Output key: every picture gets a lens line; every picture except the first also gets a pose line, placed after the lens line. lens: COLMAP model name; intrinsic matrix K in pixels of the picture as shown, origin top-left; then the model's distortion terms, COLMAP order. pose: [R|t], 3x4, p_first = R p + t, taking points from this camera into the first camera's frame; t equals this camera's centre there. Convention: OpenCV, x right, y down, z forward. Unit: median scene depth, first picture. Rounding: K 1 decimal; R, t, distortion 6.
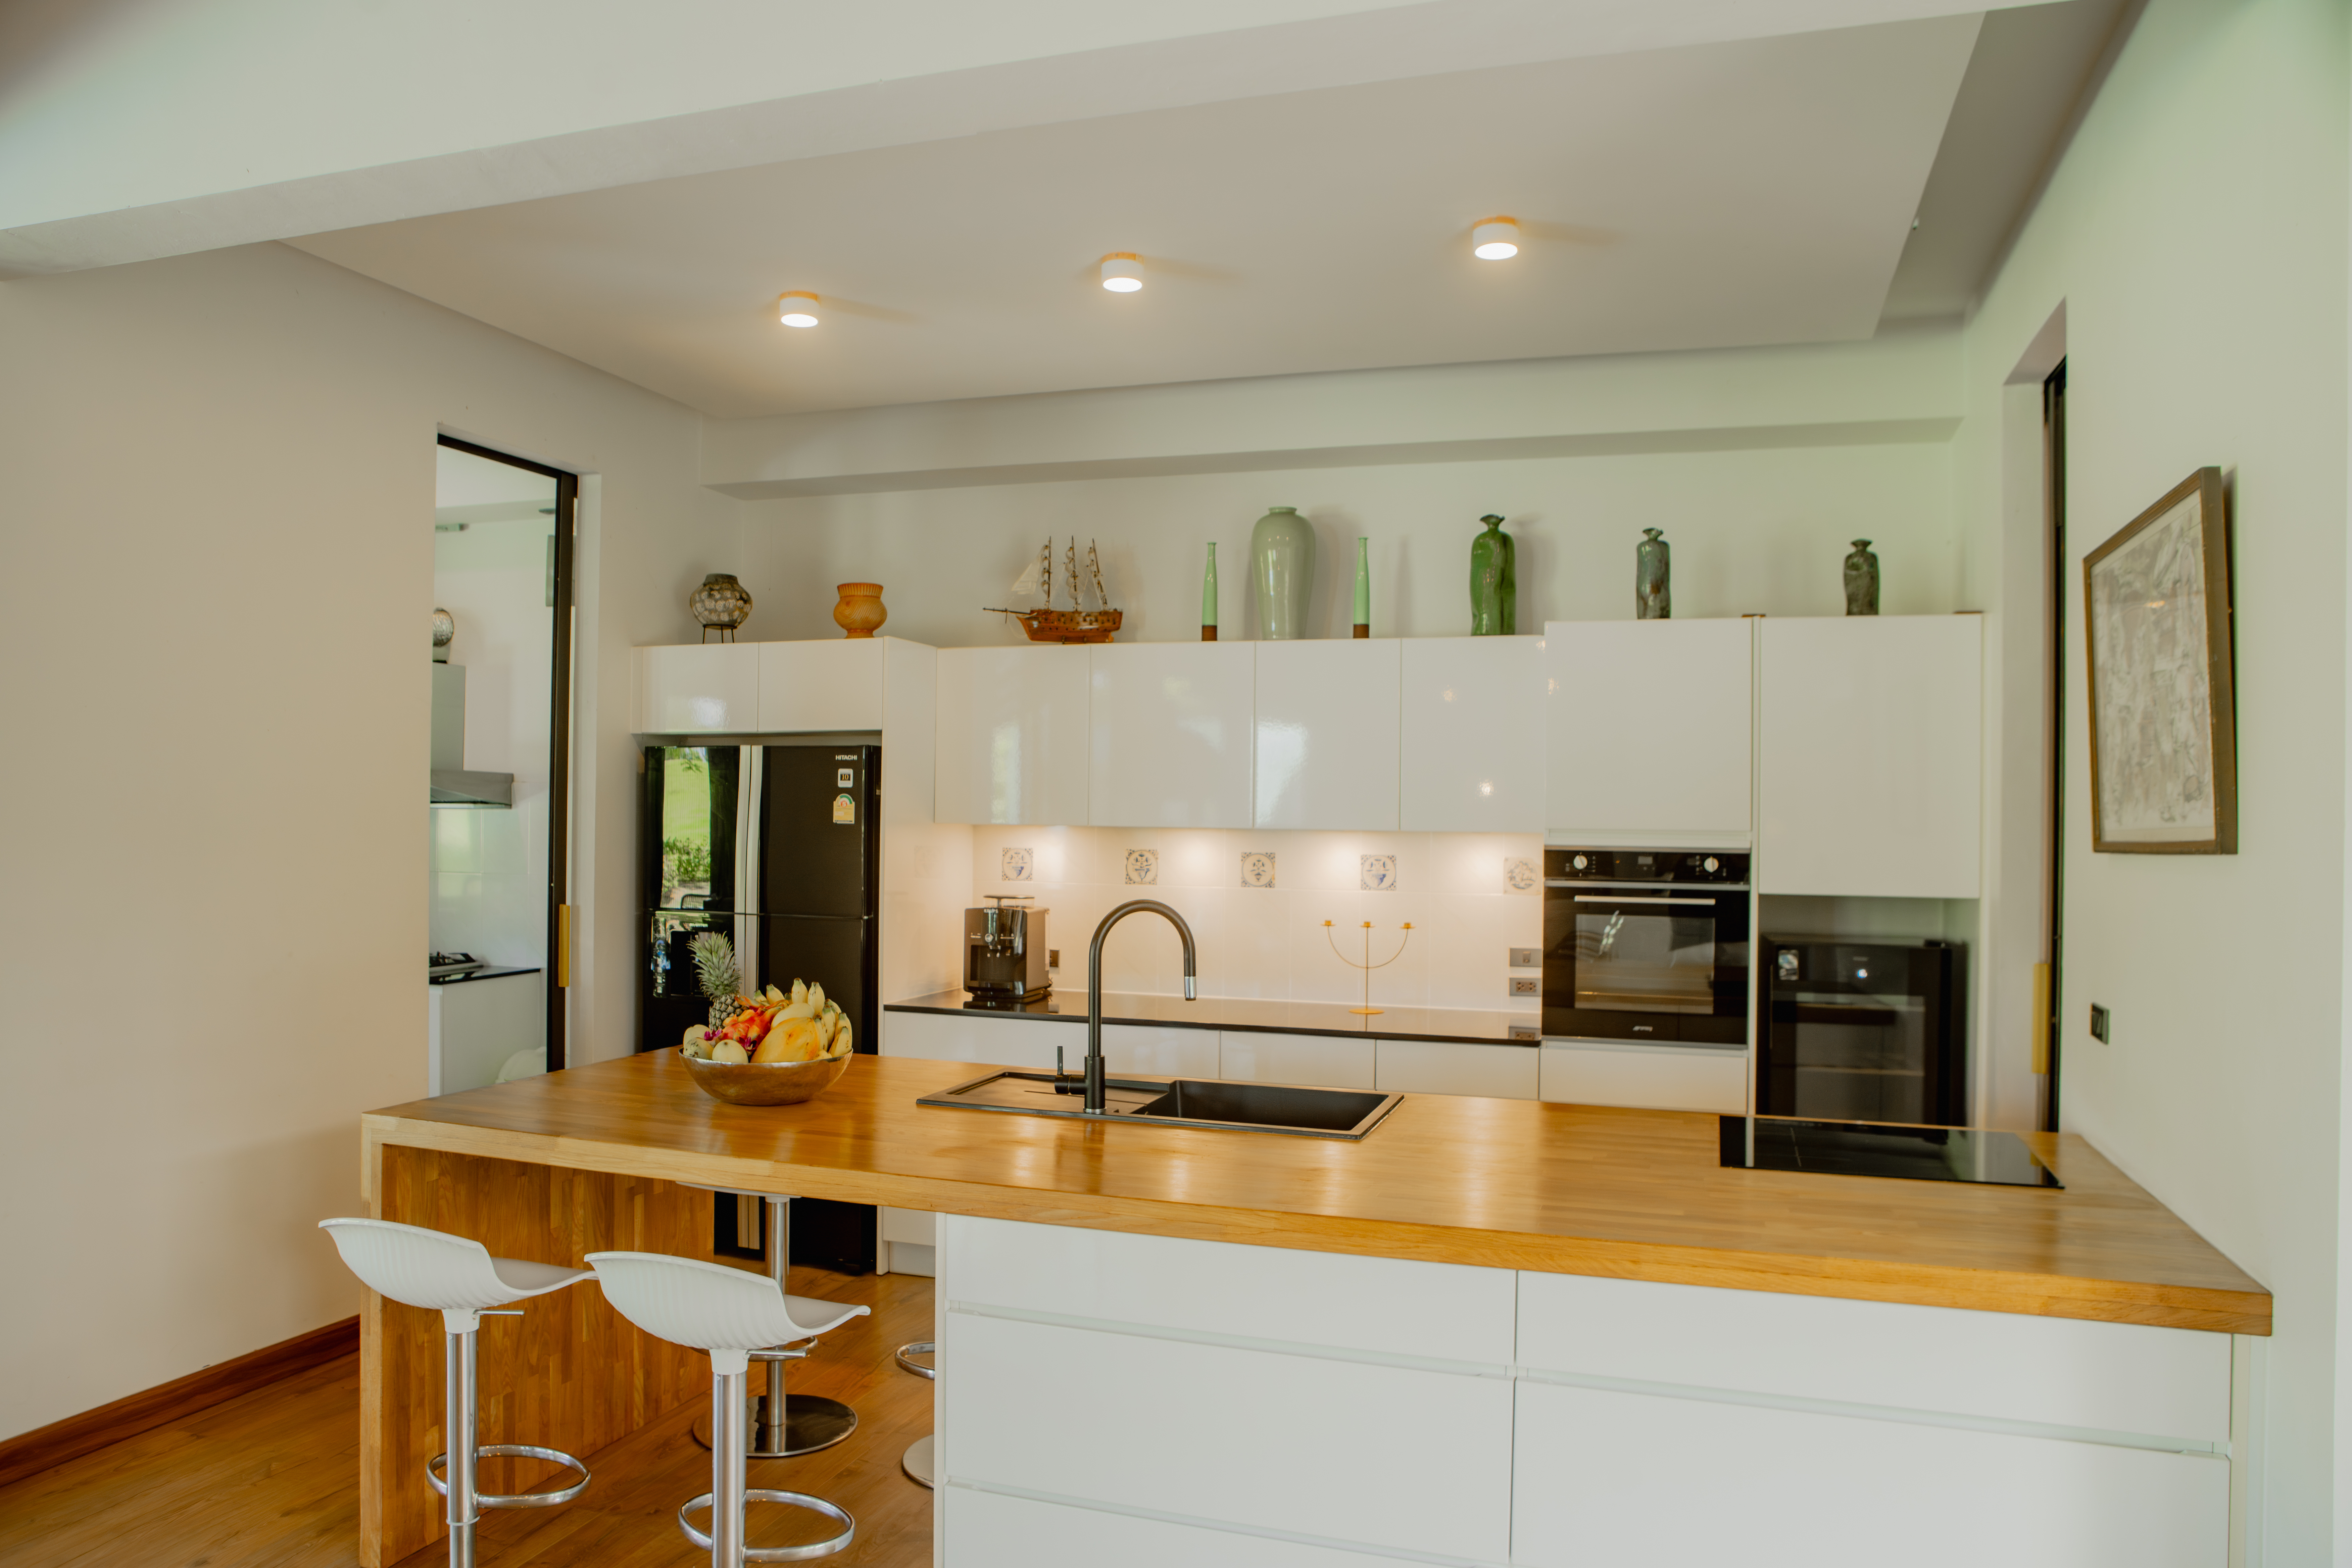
lens RADIAL K [[1599.2, 0, 1126.7], [0, 1599.2, 796.5], [0, 0, 1]] dist [-0.052335, 0.003553]
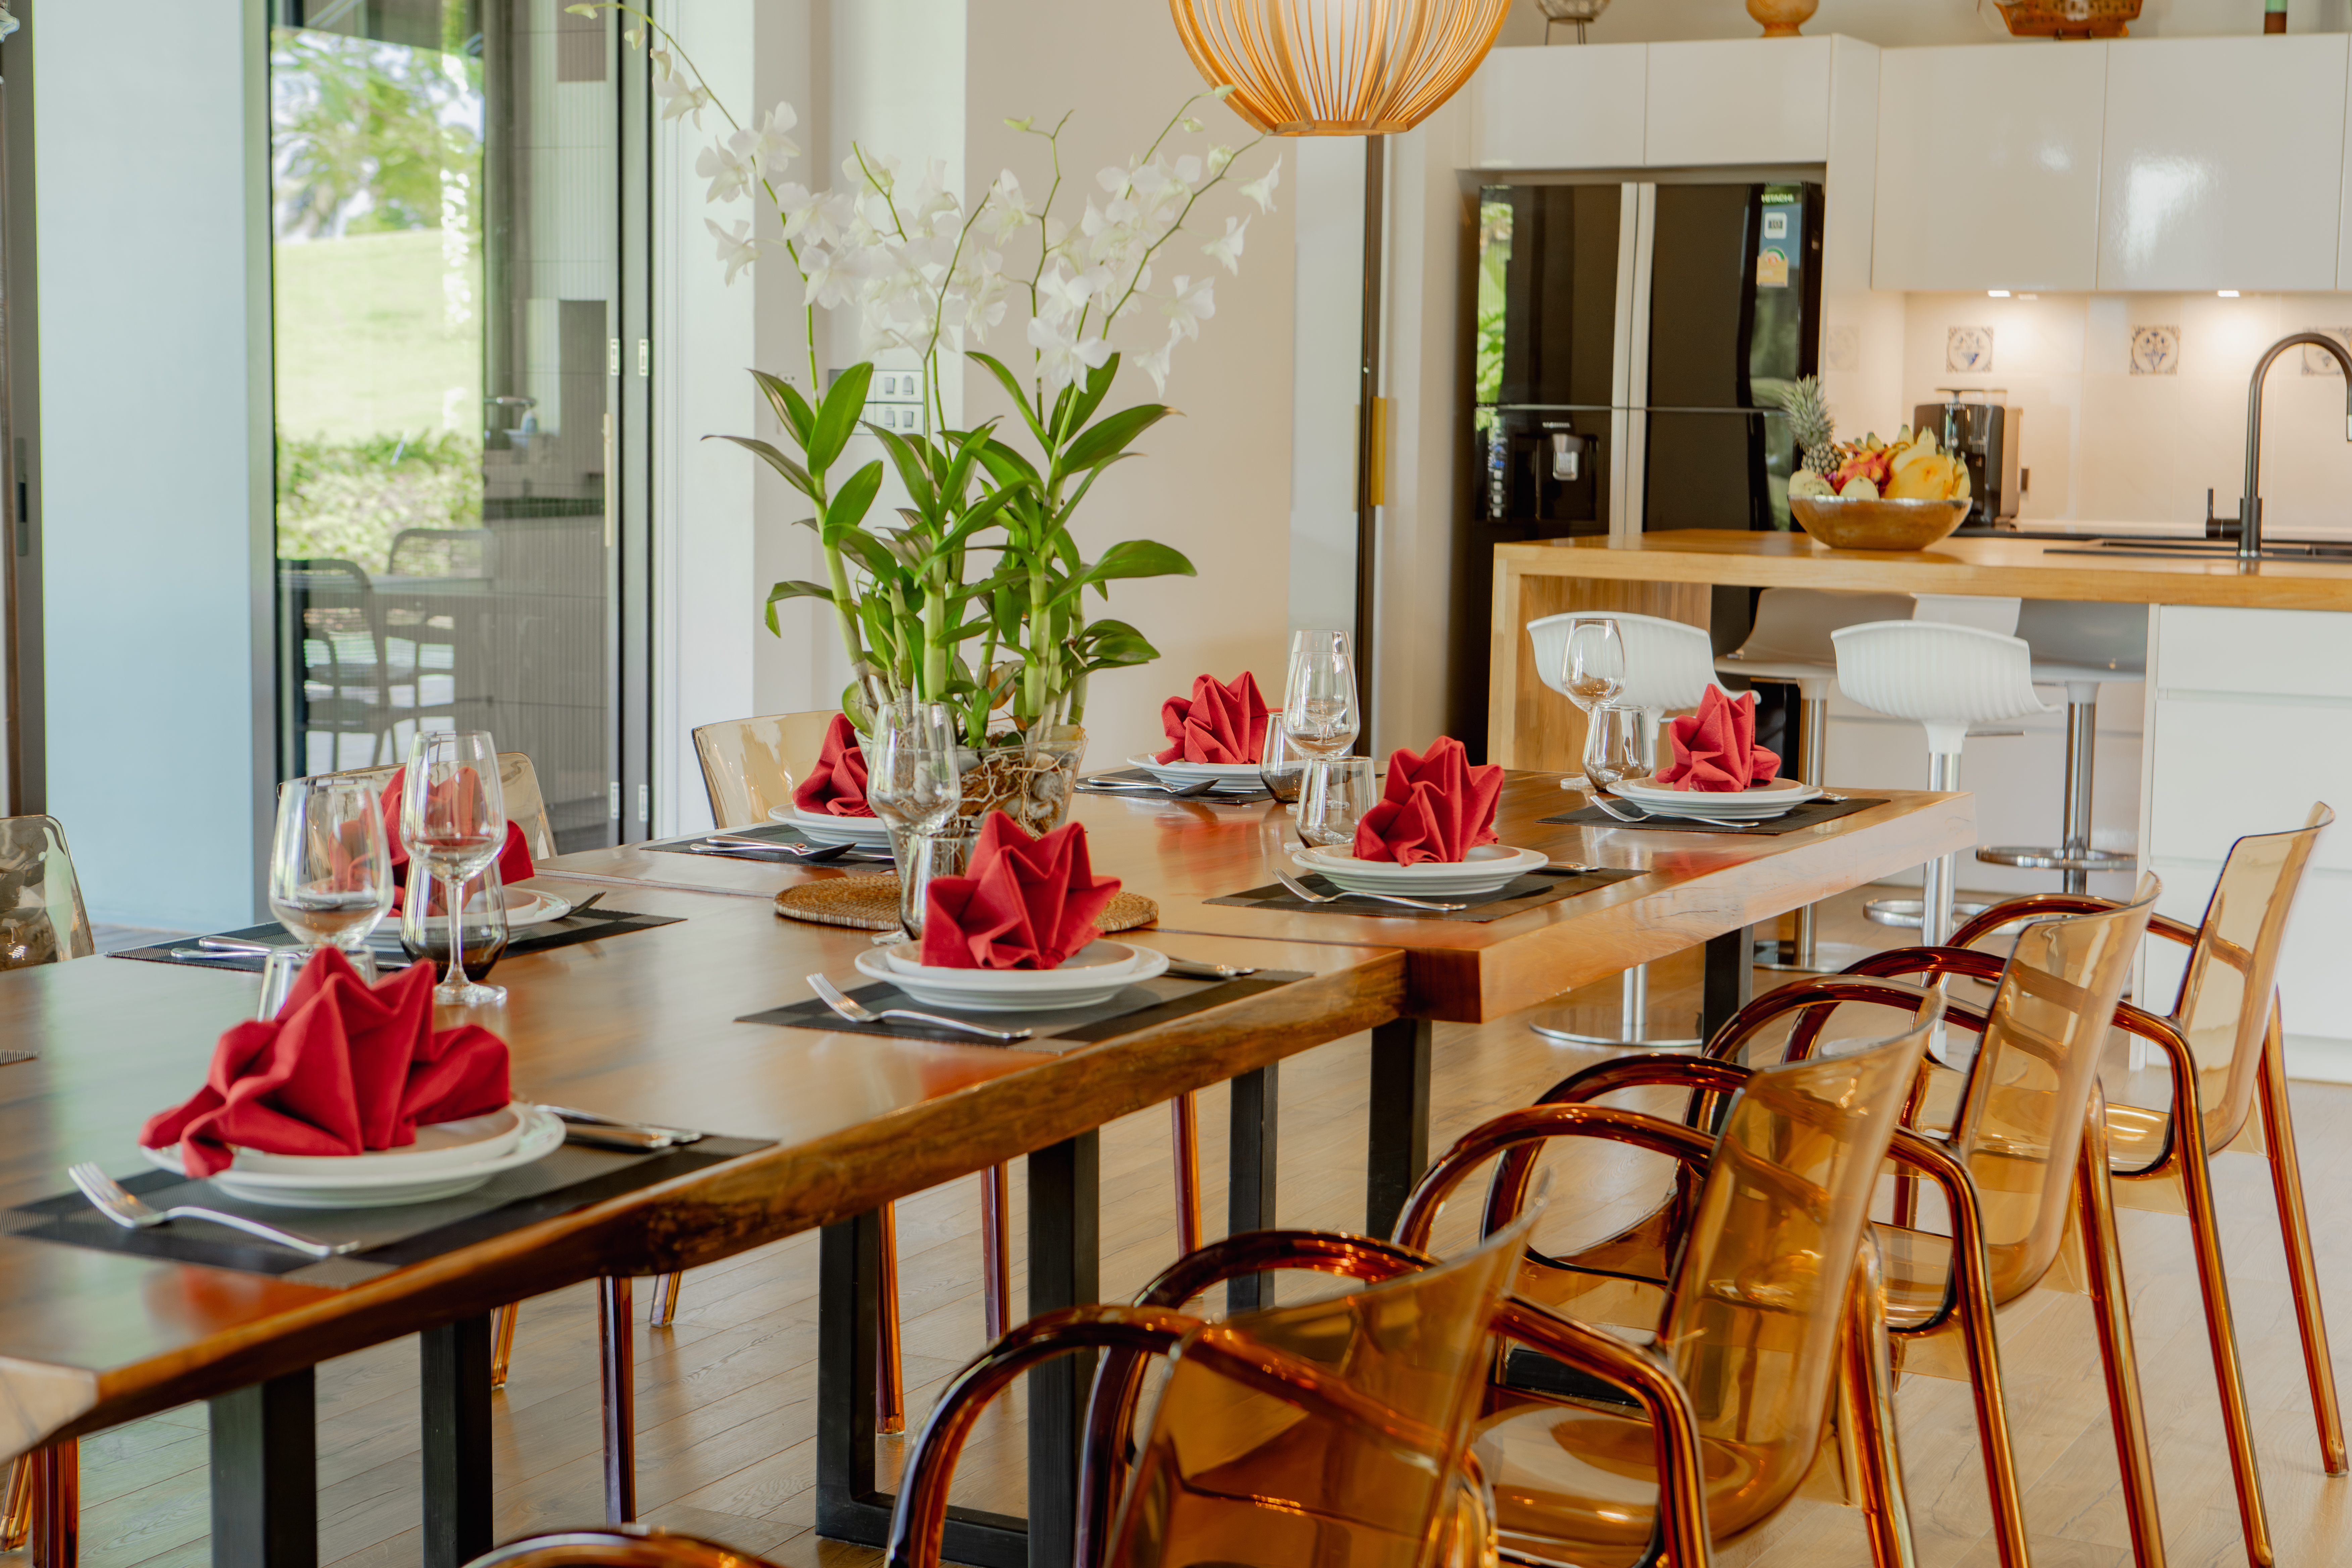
lens RADIAL K [[3741.9, 0, 1173.3], [0, 3741.9, 733.7], [0, 0, 1]] dist [0.060741, 0.189751]
pose [[0.992786, 0.015898, -0.118840, -0.238730], [-0.003826, 0.994866, 0.101124, 0.048189], [0.119837, -0.099940, 0.987750, -0.800890]]
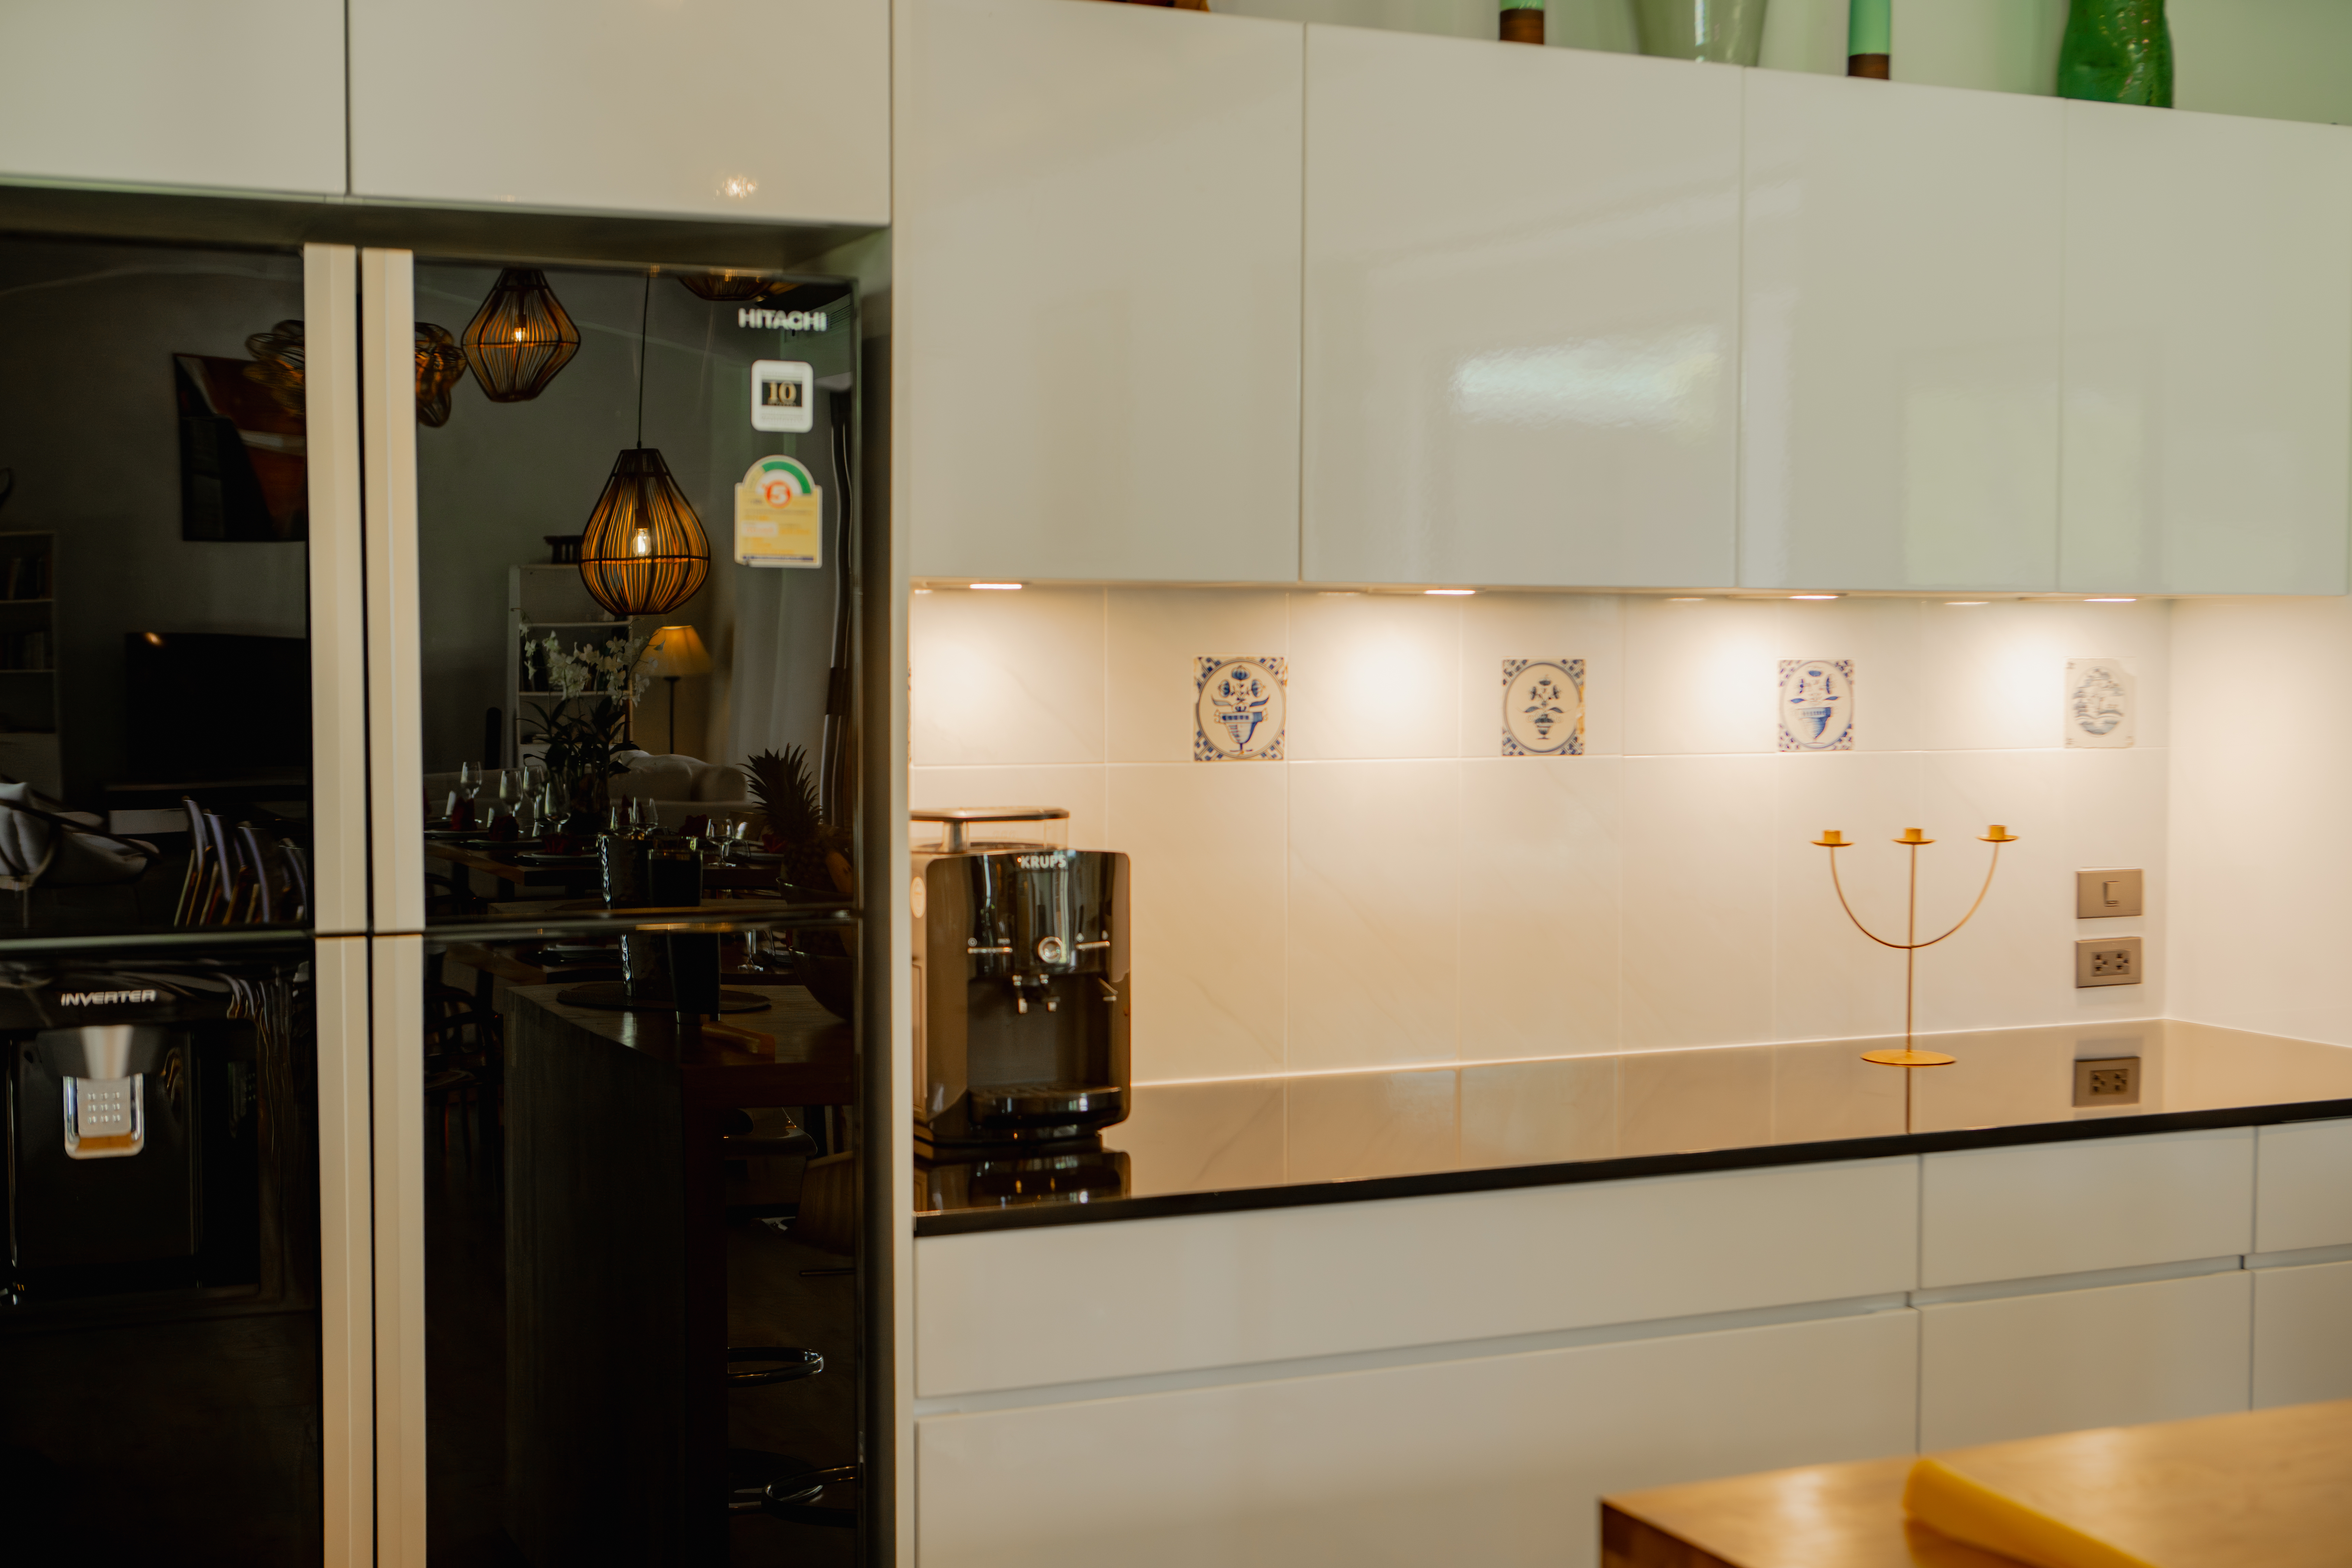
lens RADIAL K [[3182.2, 0, 1172.1], [0, 3182.2, 924.4], [0, 0, 1]] dist [-0.027156, -0.040473]
pose [[0.710620, -0.072275, 0.699854, -0.497089], [-0.000703, 0.994636, 0.103431, 0.020761], [-0.703576, -0.073993, 0.706758, 0.556331]]
